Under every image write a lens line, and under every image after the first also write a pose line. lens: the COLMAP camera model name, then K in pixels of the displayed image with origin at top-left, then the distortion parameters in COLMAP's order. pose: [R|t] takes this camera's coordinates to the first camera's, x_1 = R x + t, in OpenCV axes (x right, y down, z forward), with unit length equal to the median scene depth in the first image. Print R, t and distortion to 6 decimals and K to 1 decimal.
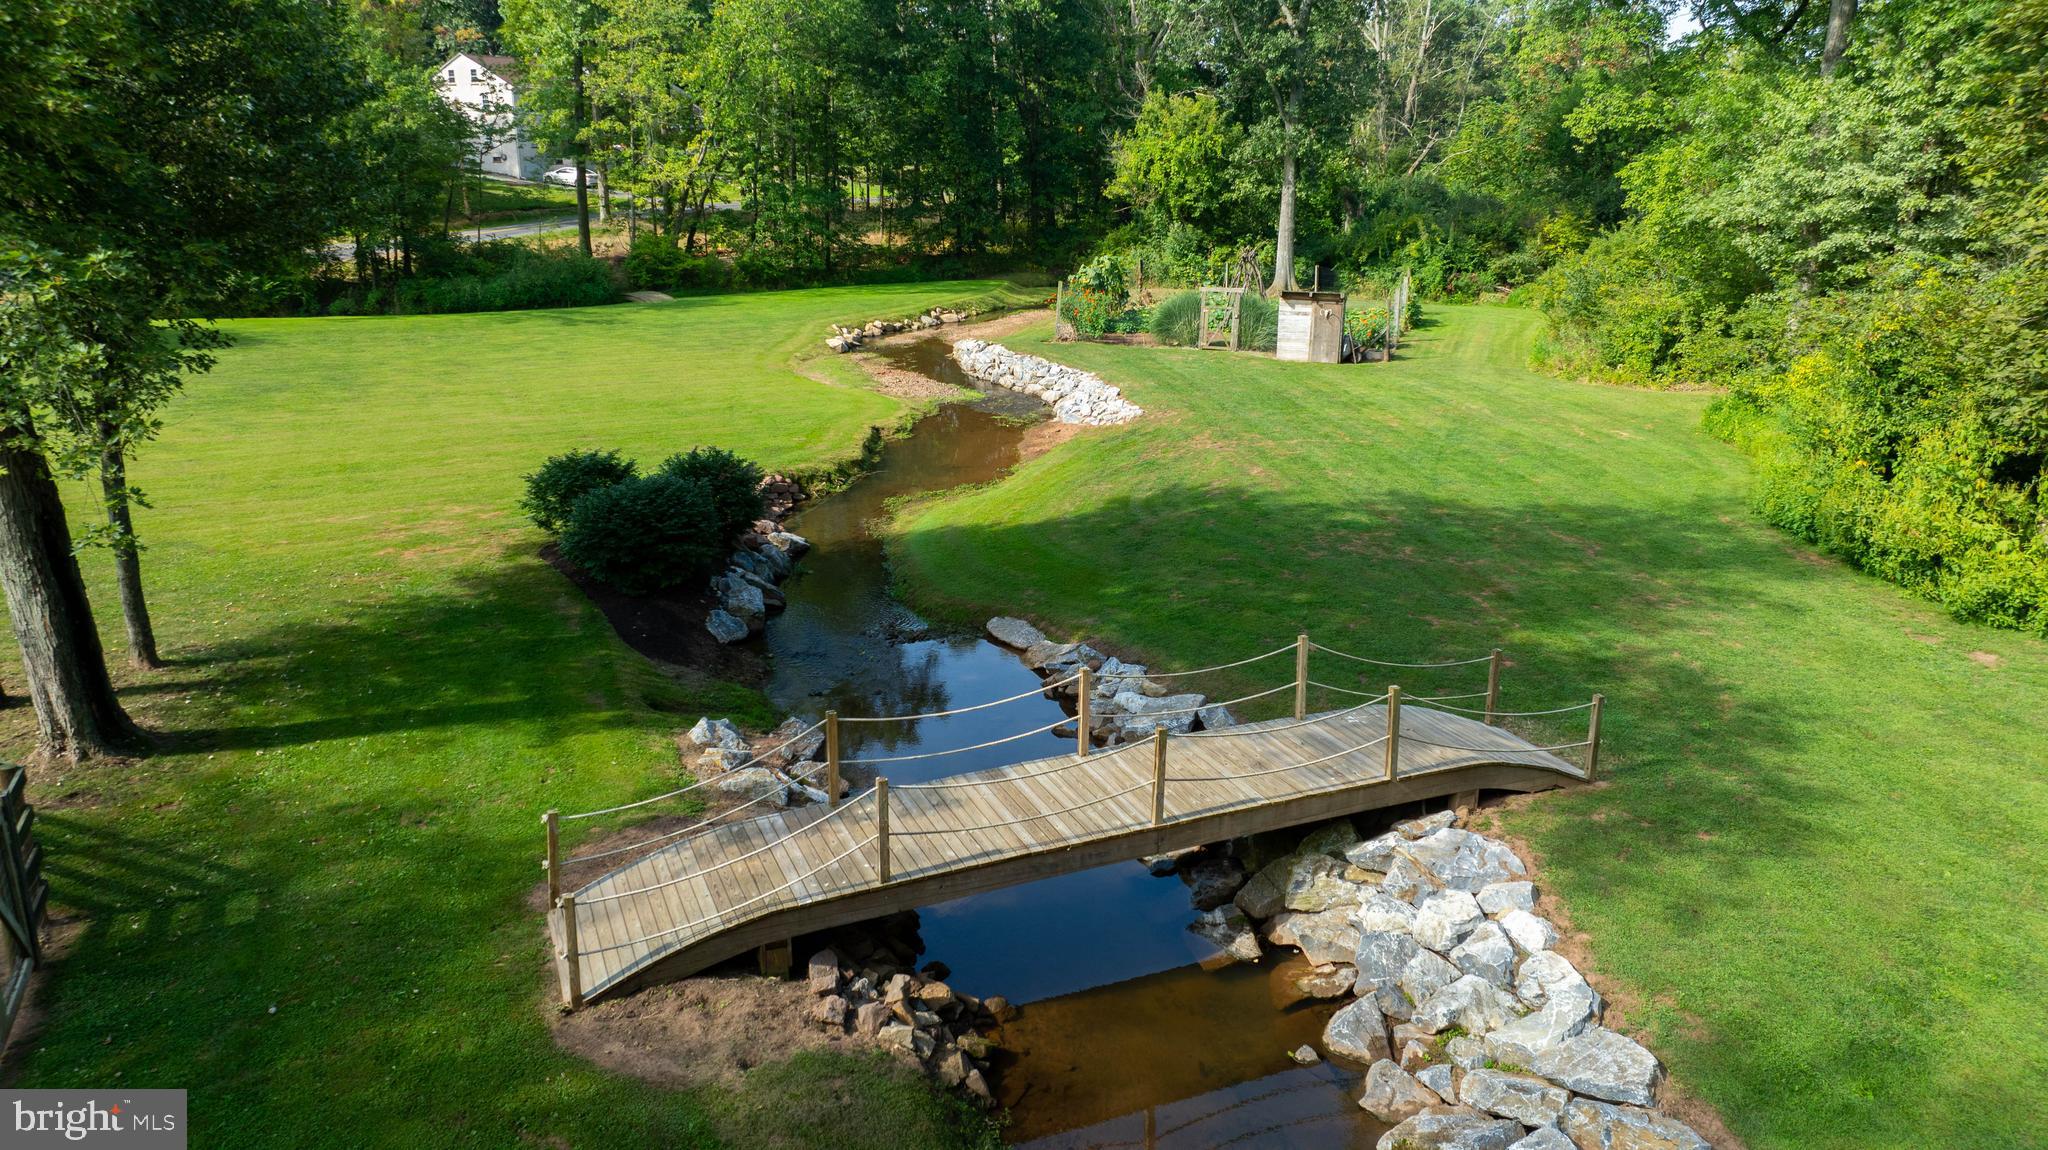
lens RADIAL K [[1436.7, 0, 1034.8], [0, 1436.7, 587.9], [0, 0, 1]] dist [-0.032876, 0.034883]
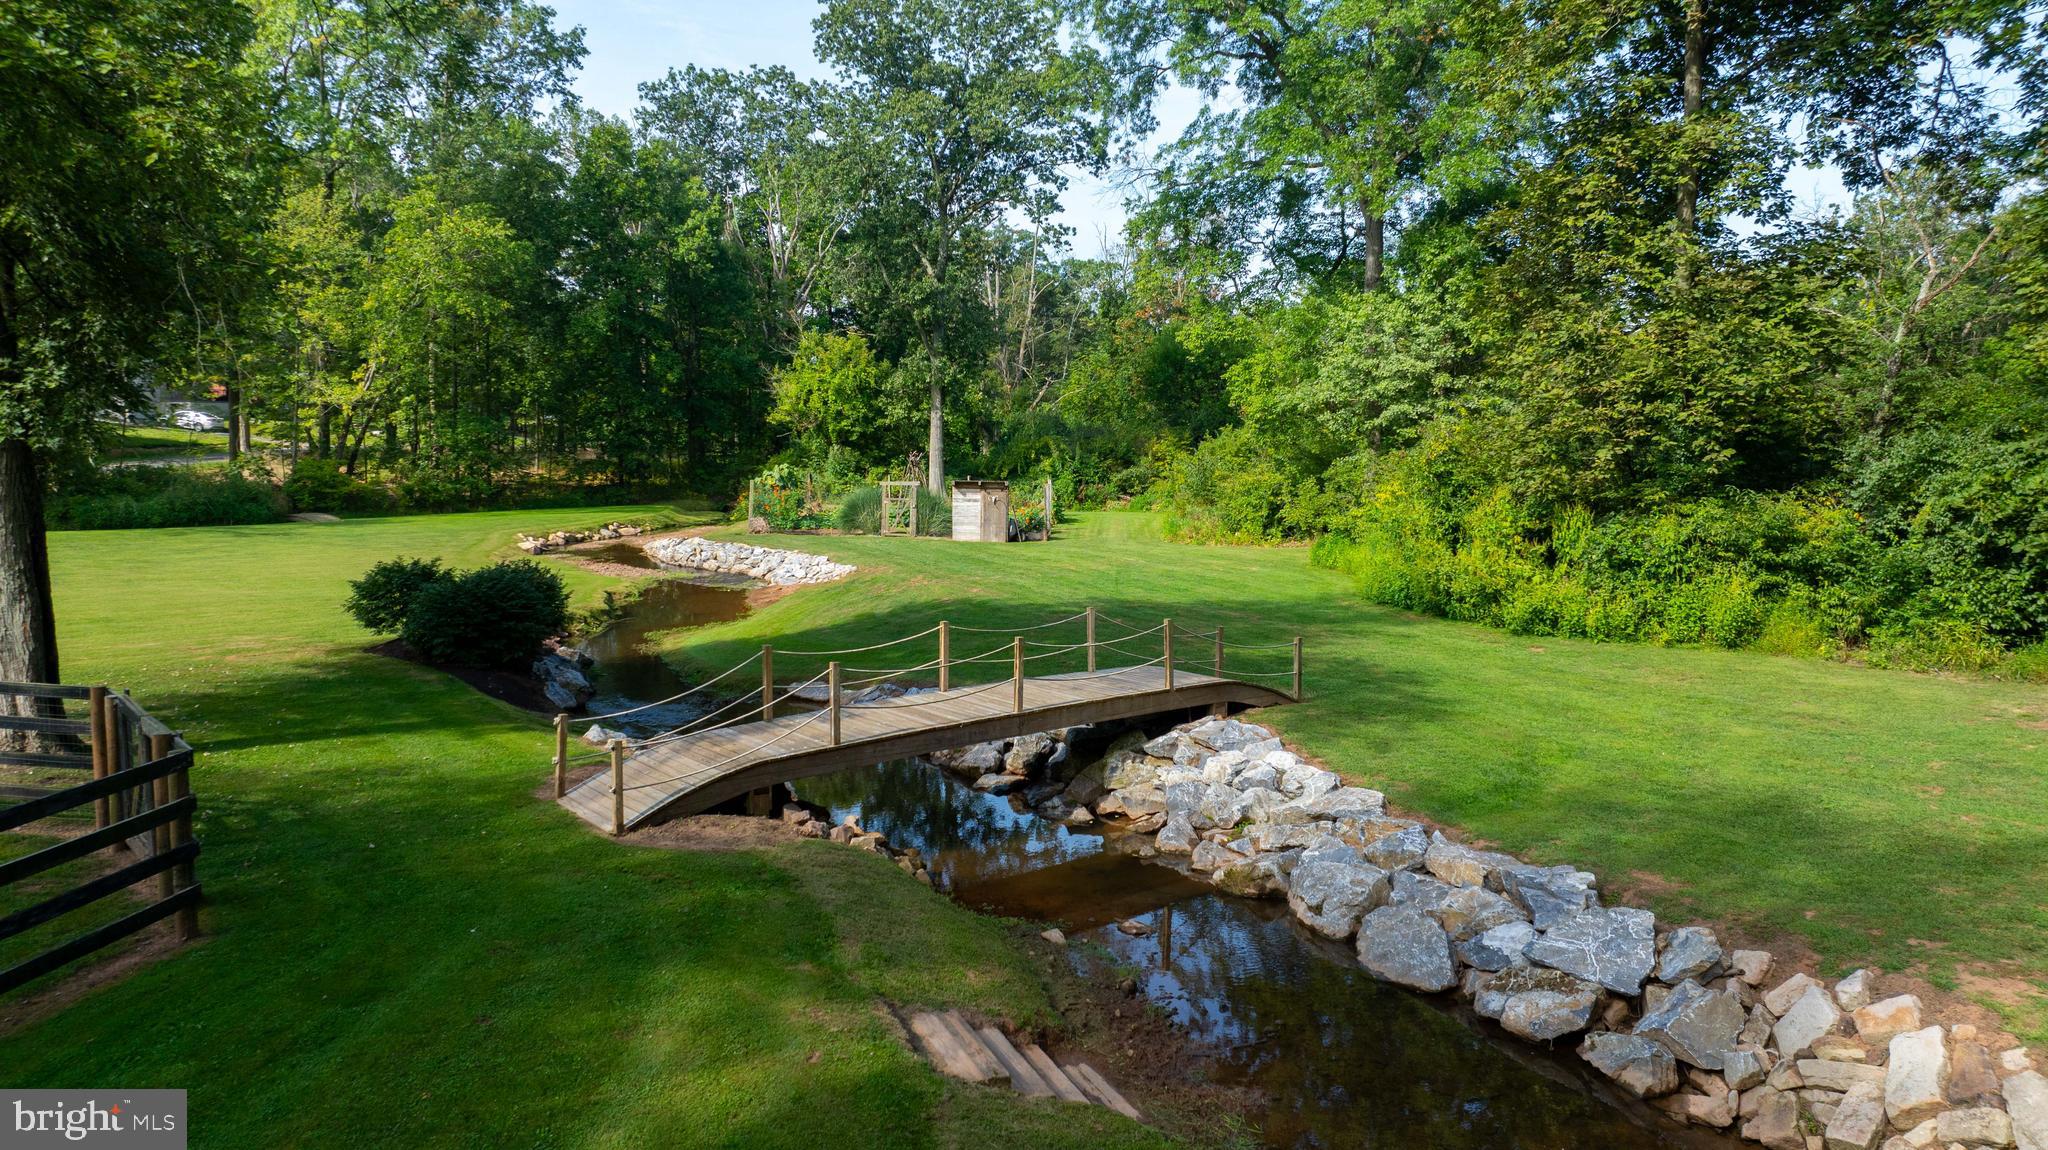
lens RADIAL K [[1436.7, 0, 1033.0], [0, 1436.7, 575.9], [0, 0, 1]] dist [-0.032876, 0.034883]
pose [[0.964317, -0.027840, 0.263282, -0.101035], [0.077605, 0.980498, -0.180560, 0.112714], [-0.253121, 0.194549, 0.947671, -0.124477]]
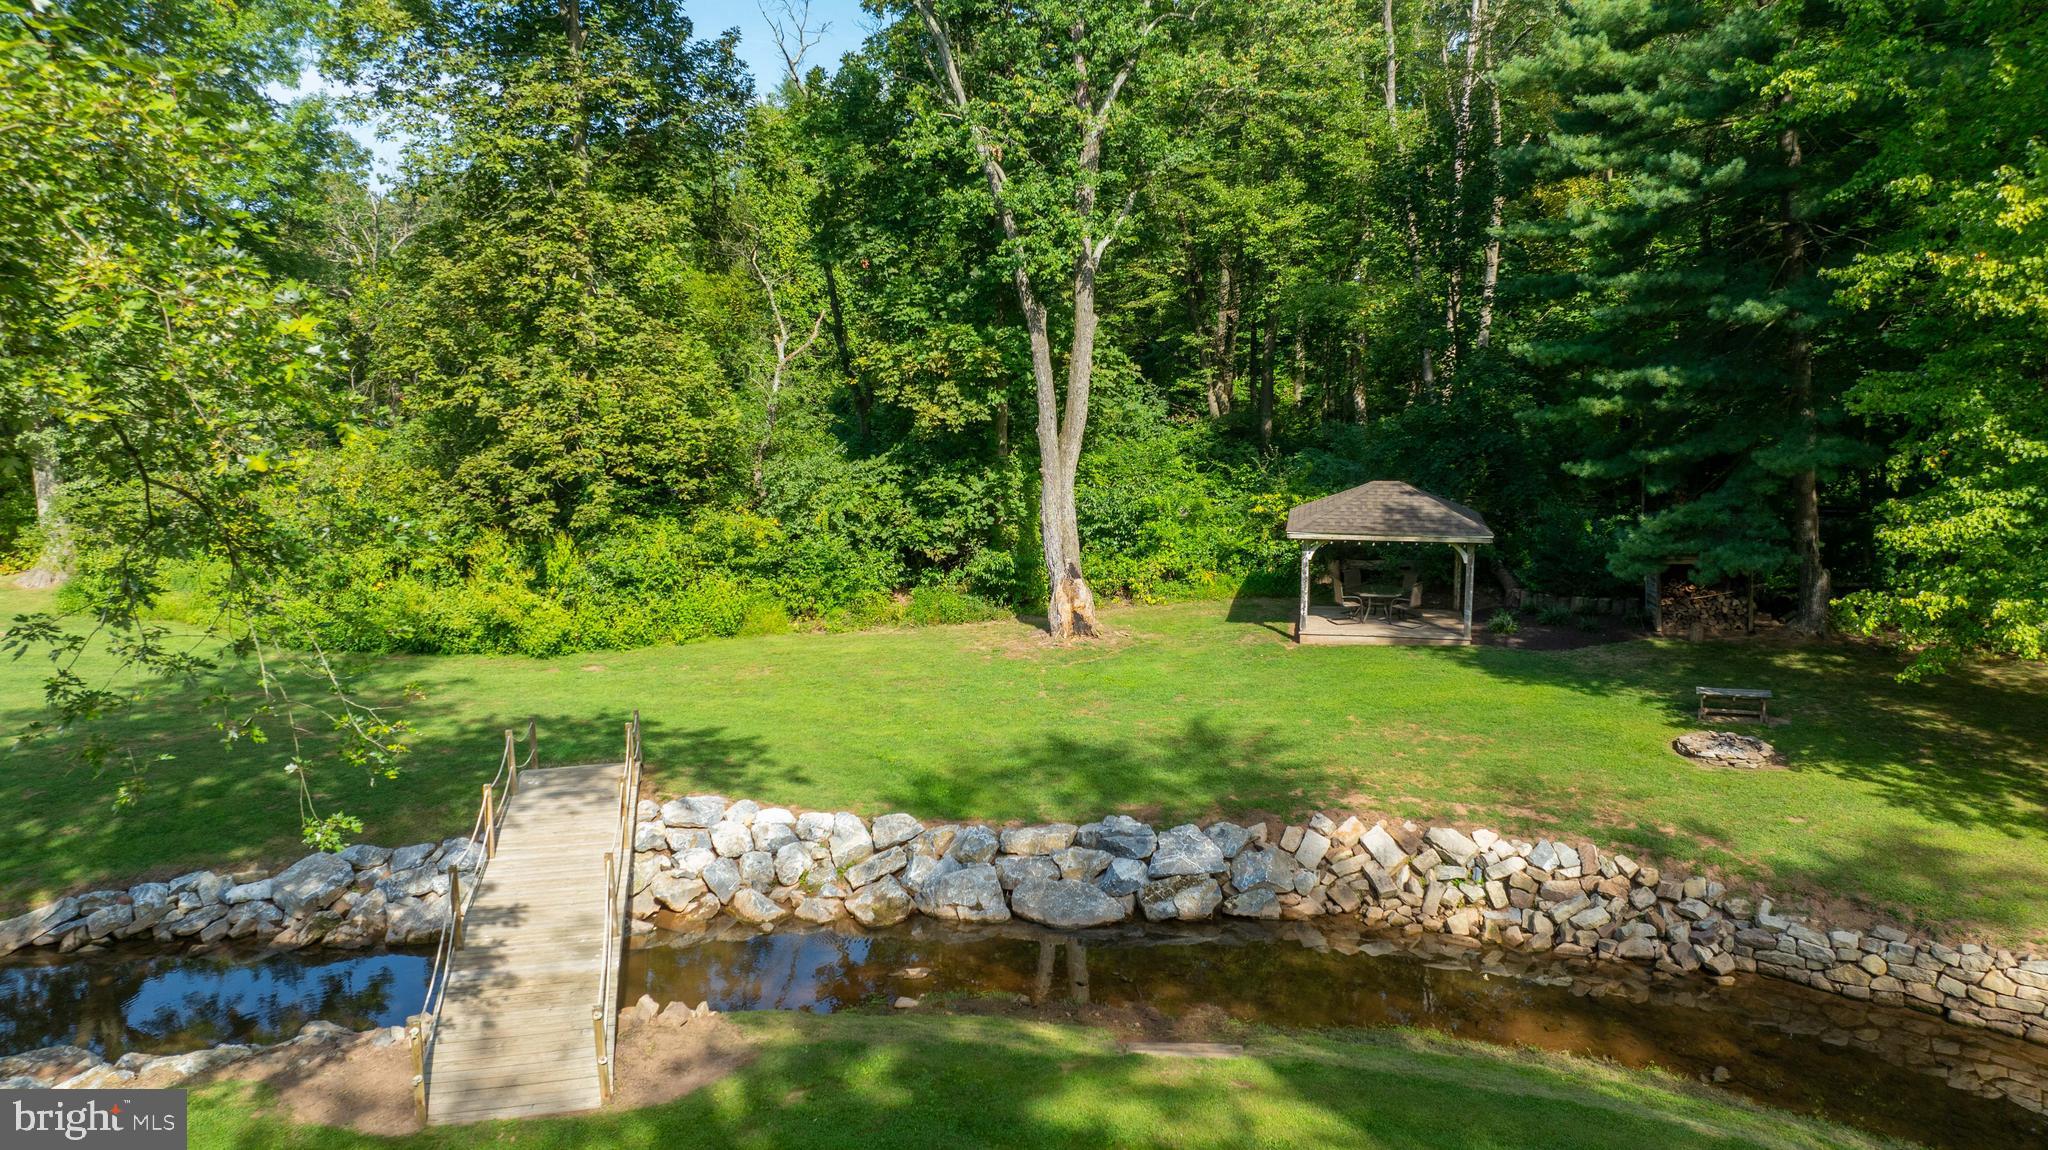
lens RADIAL K [[1436.7, 0, 1006.4], [0, 1436.7, 576.2], [0, 0, 1]] dist [-0.032876, 0.034883]
pose [[0.204249, -0.159082, 0.965906, -0.437176], [0.290270, 0.952174, 0.095440, -0.034592], [-0.934893, 0.260880, 0.240657, 0.088046]]
